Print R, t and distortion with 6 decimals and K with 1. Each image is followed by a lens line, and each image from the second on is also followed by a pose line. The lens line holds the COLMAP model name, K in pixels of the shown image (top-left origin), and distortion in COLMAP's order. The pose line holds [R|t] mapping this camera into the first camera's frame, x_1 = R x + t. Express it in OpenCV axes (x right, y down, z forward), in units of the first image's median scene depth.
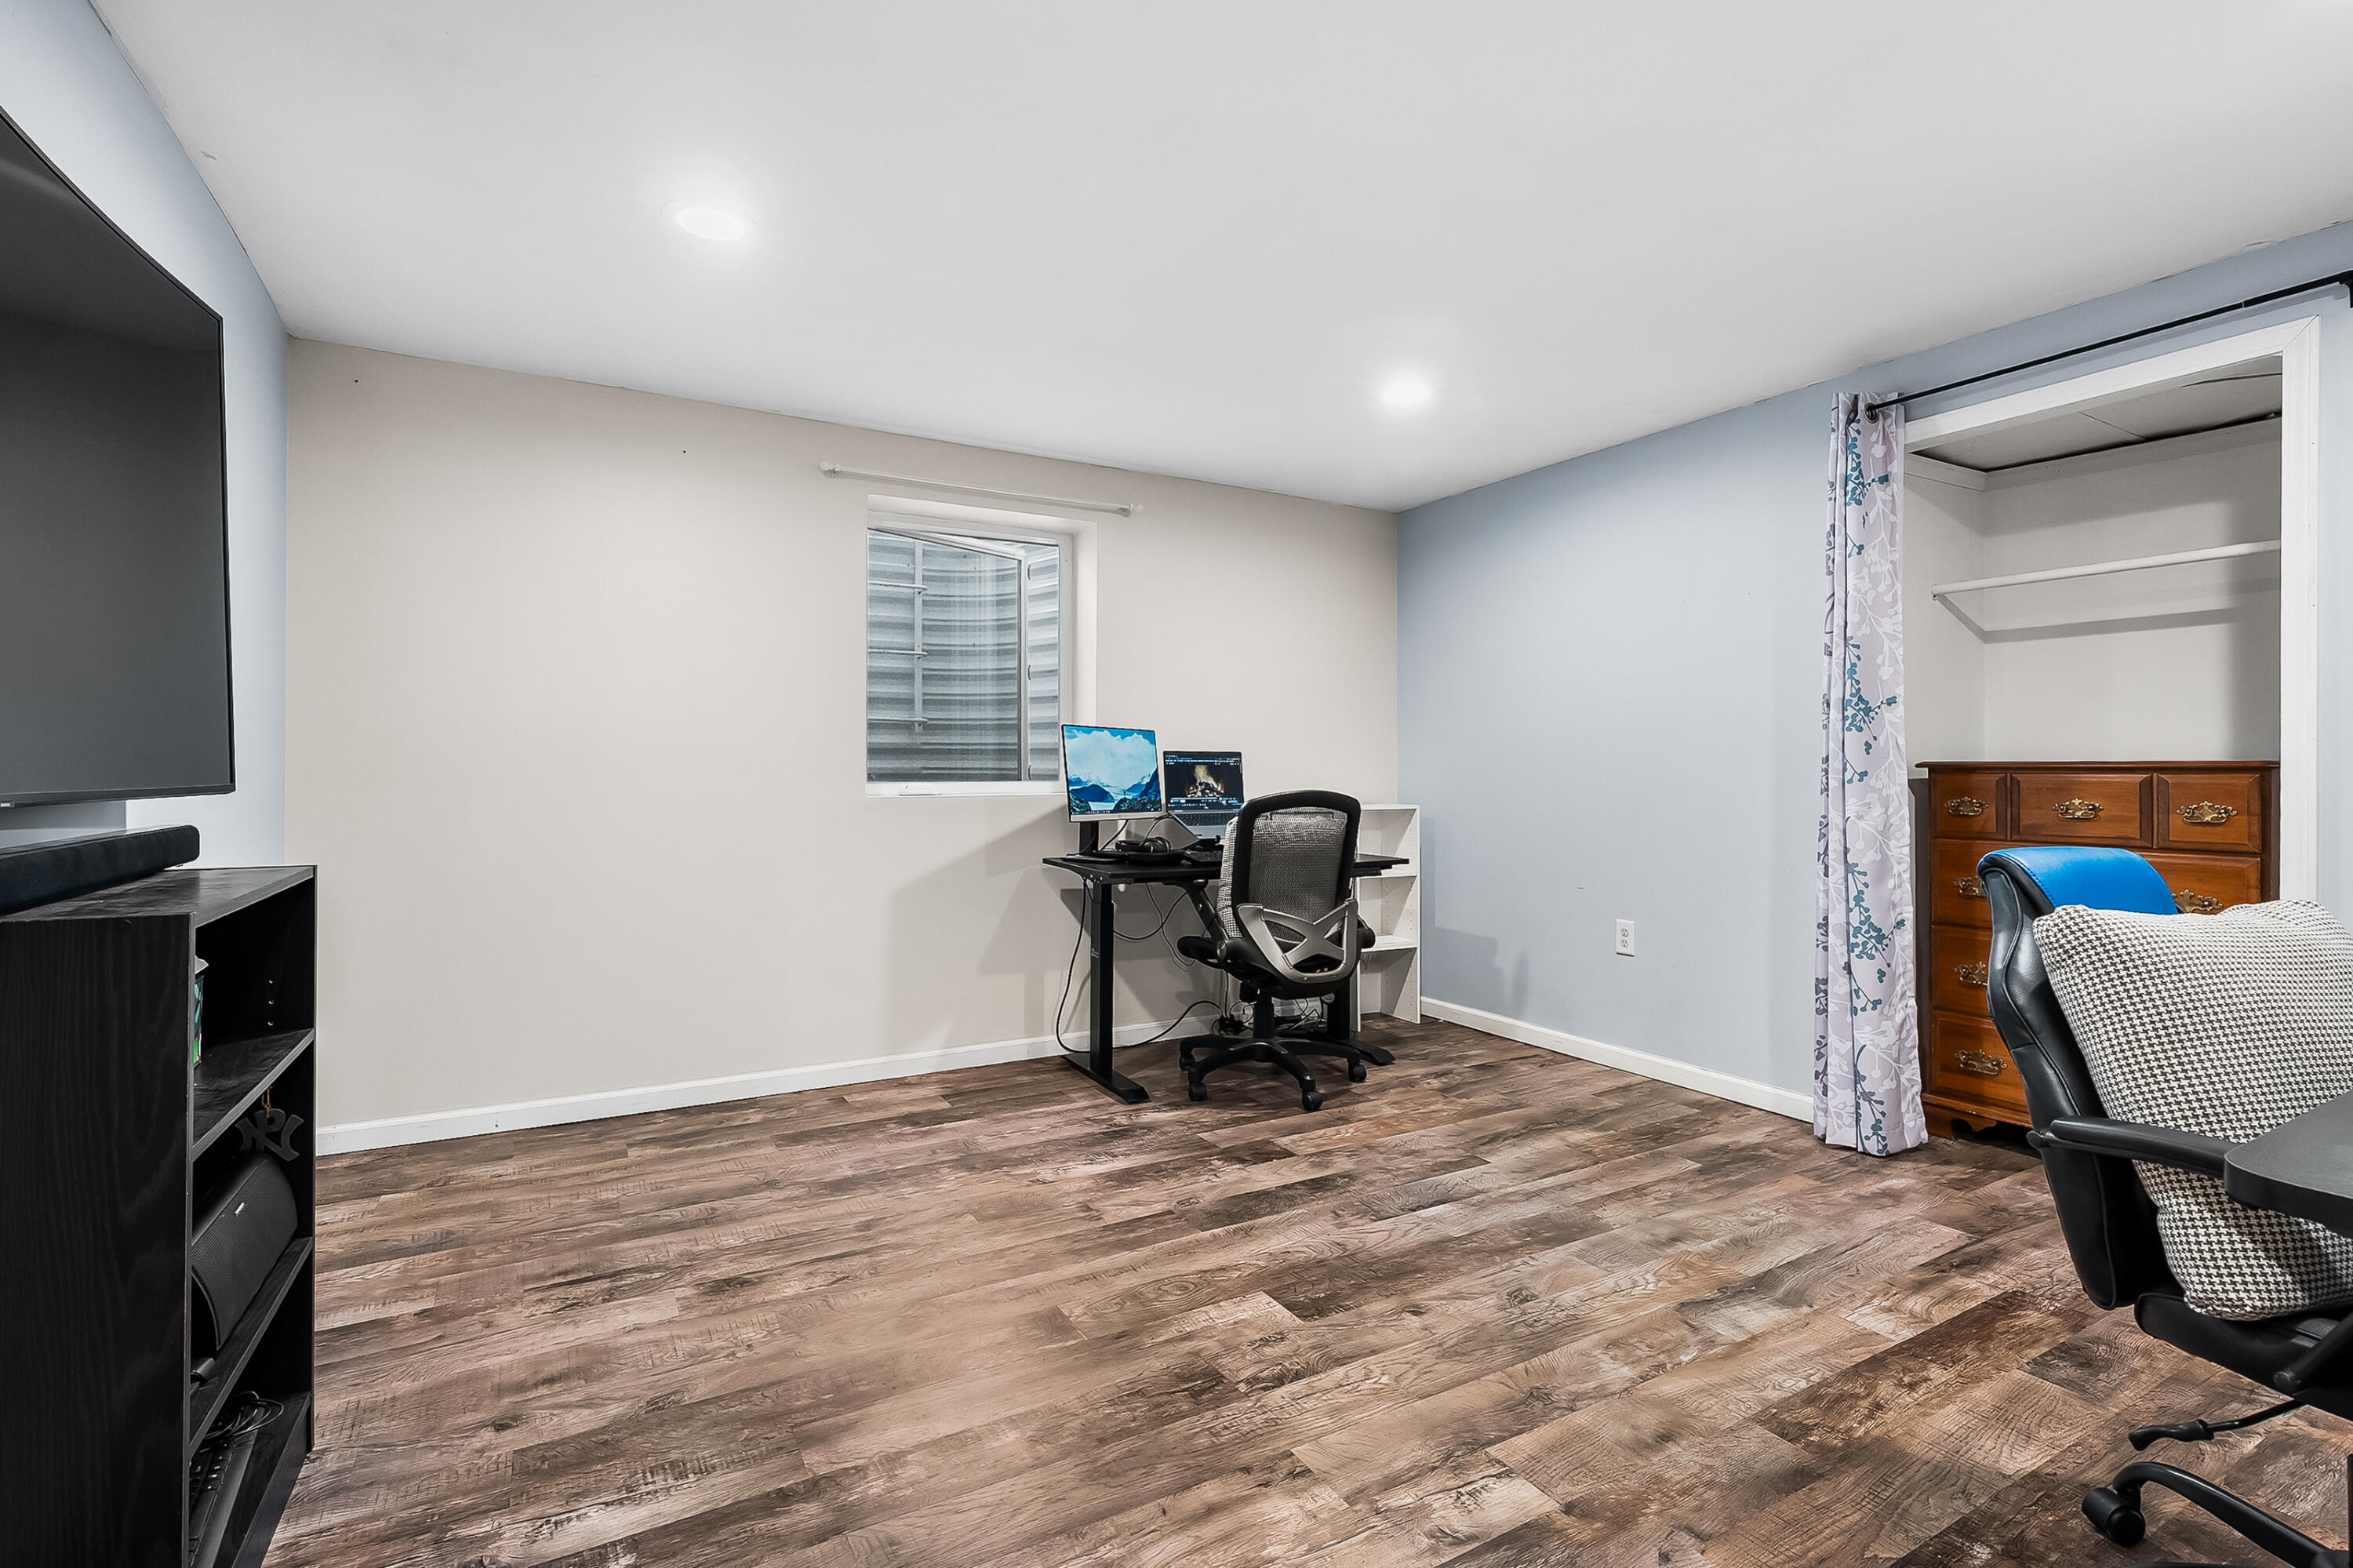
lens RADIAL K [[1078.4, 0, 1178.6], [0, 1078.4, 772.1], [0, 0, 1]] dist [-0.004760, 0.000864]
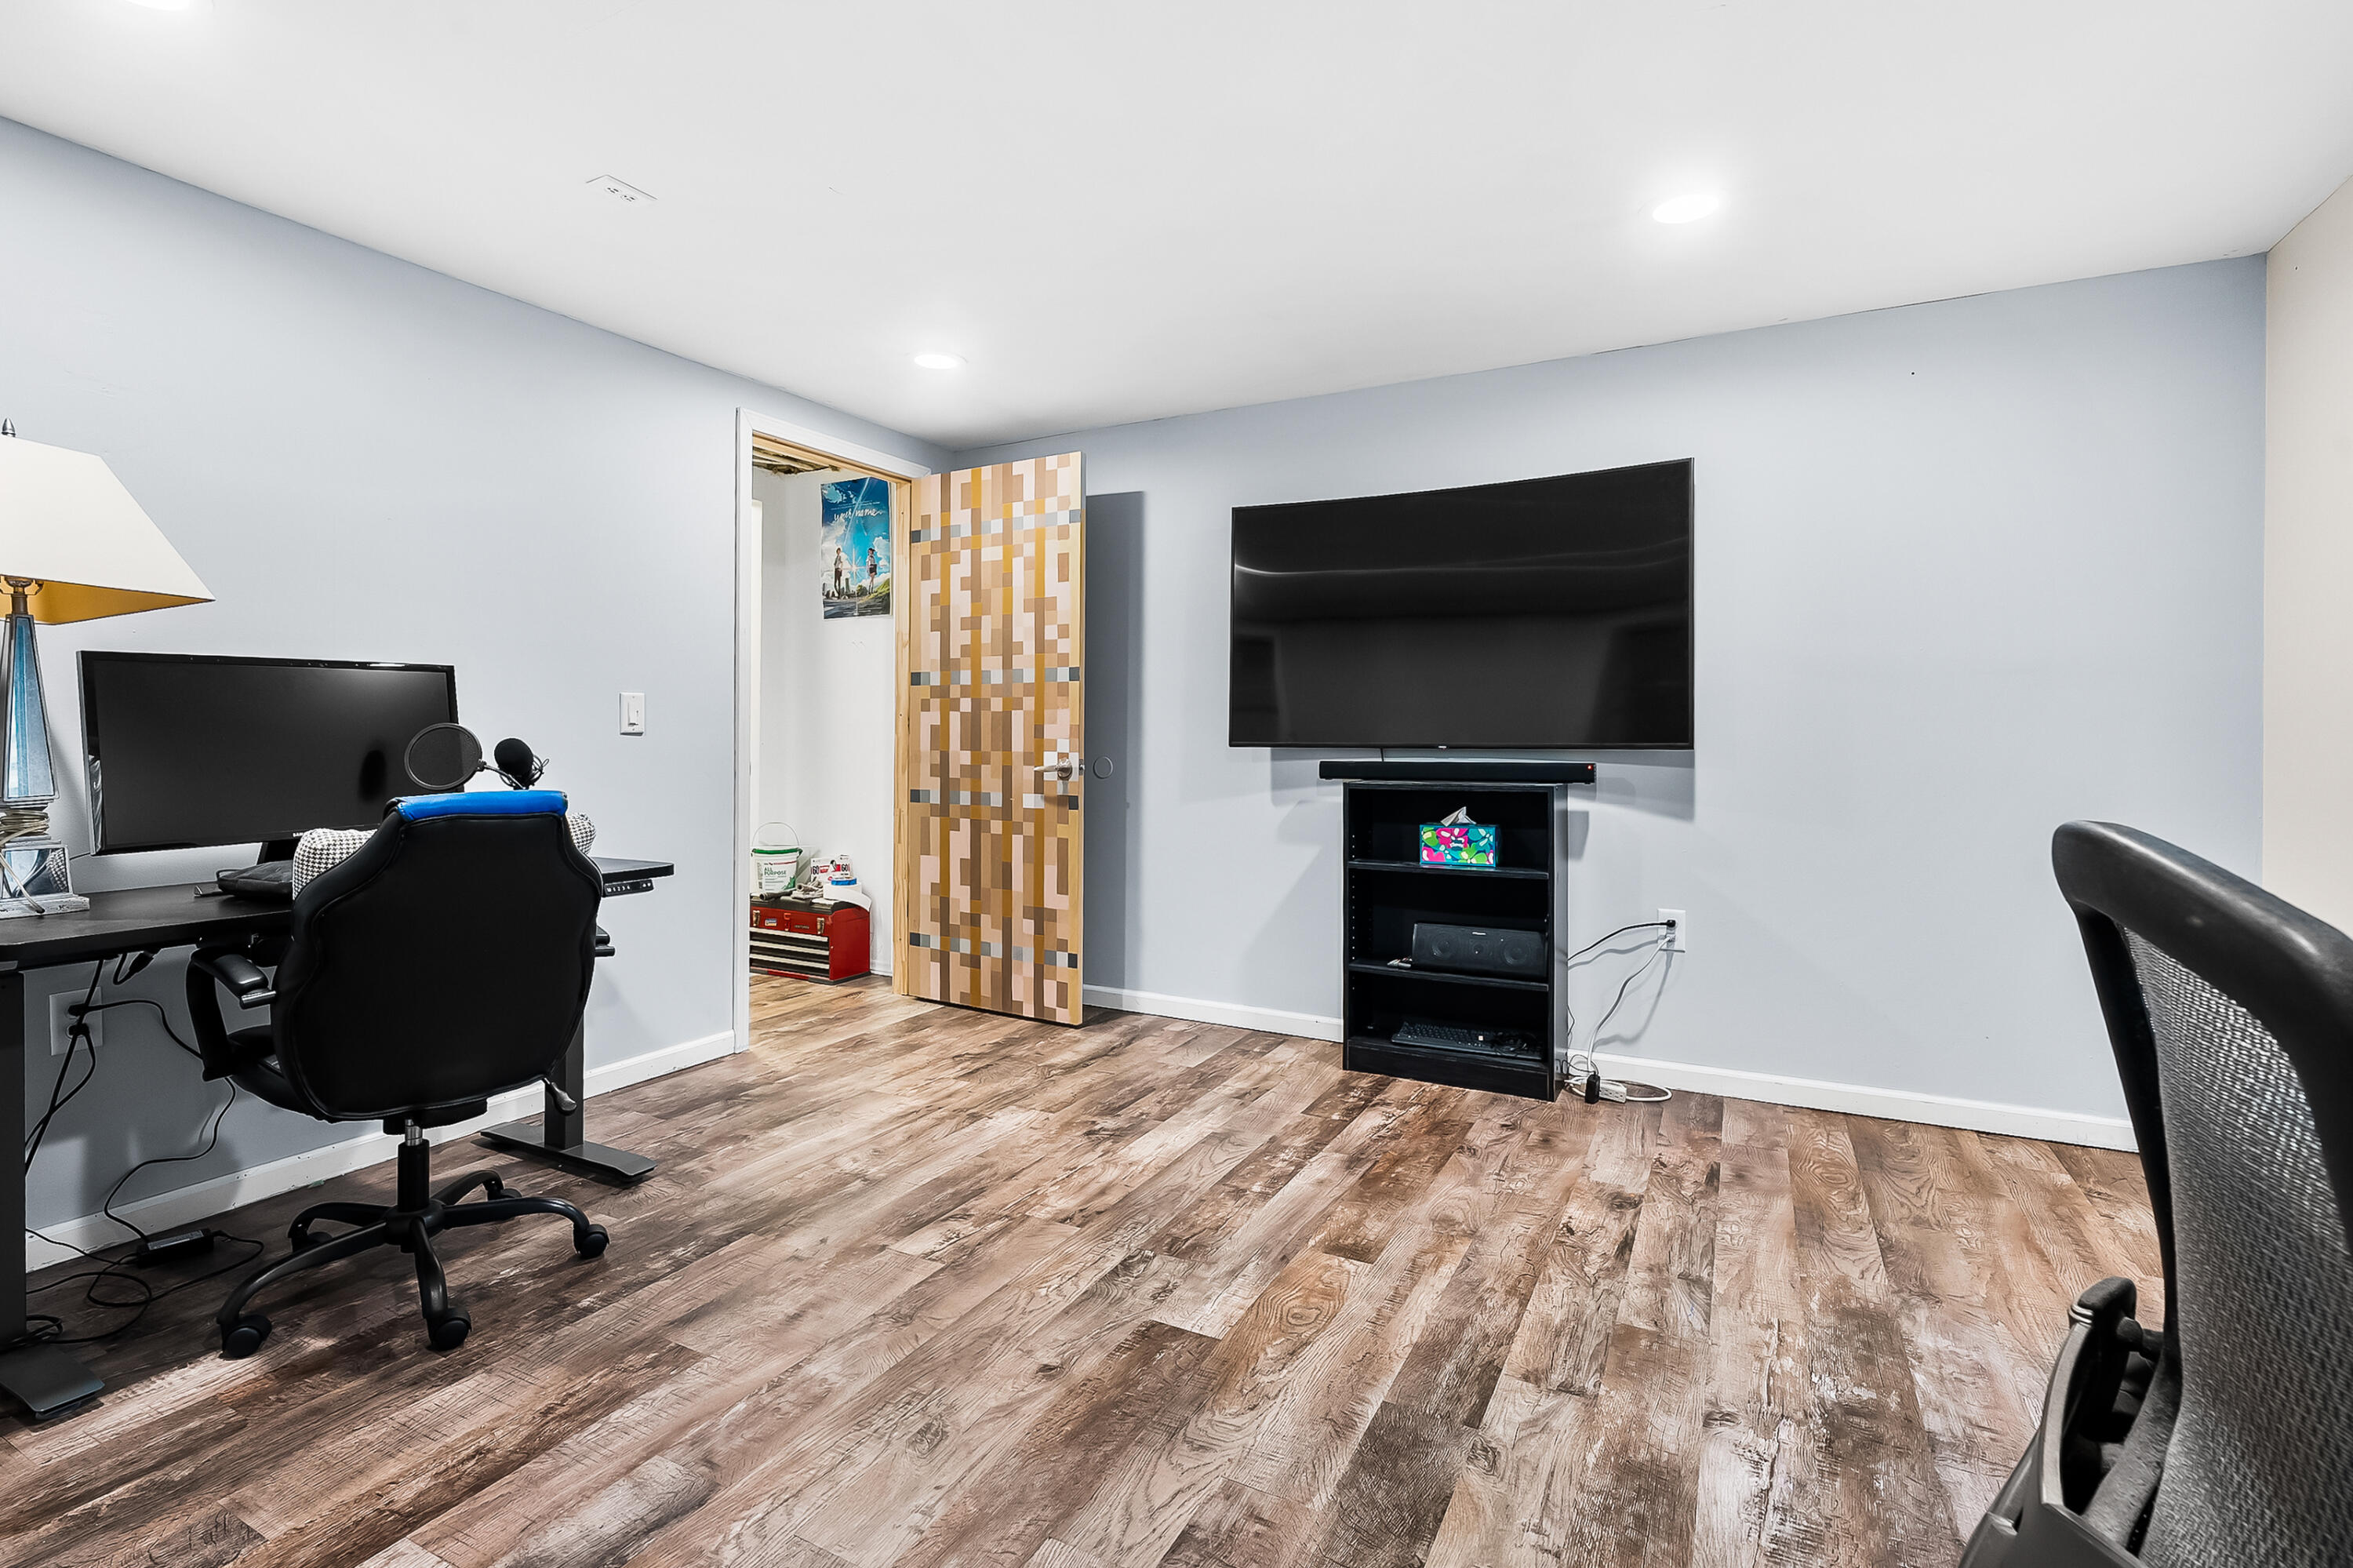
lens RADIAL K [[1078.4, 0, 1174.5], [0, 1078.4, 769.5], [0, 0, 1]] dist [-0.004760, 0.000864]
pose [[-0.839676, 0.012150, -0.542951, 0.624935], [-0.005252, 0.999521, 0.030489, 0.003591], [0.543062, 0.028452, -0.839210, 1.854460]]
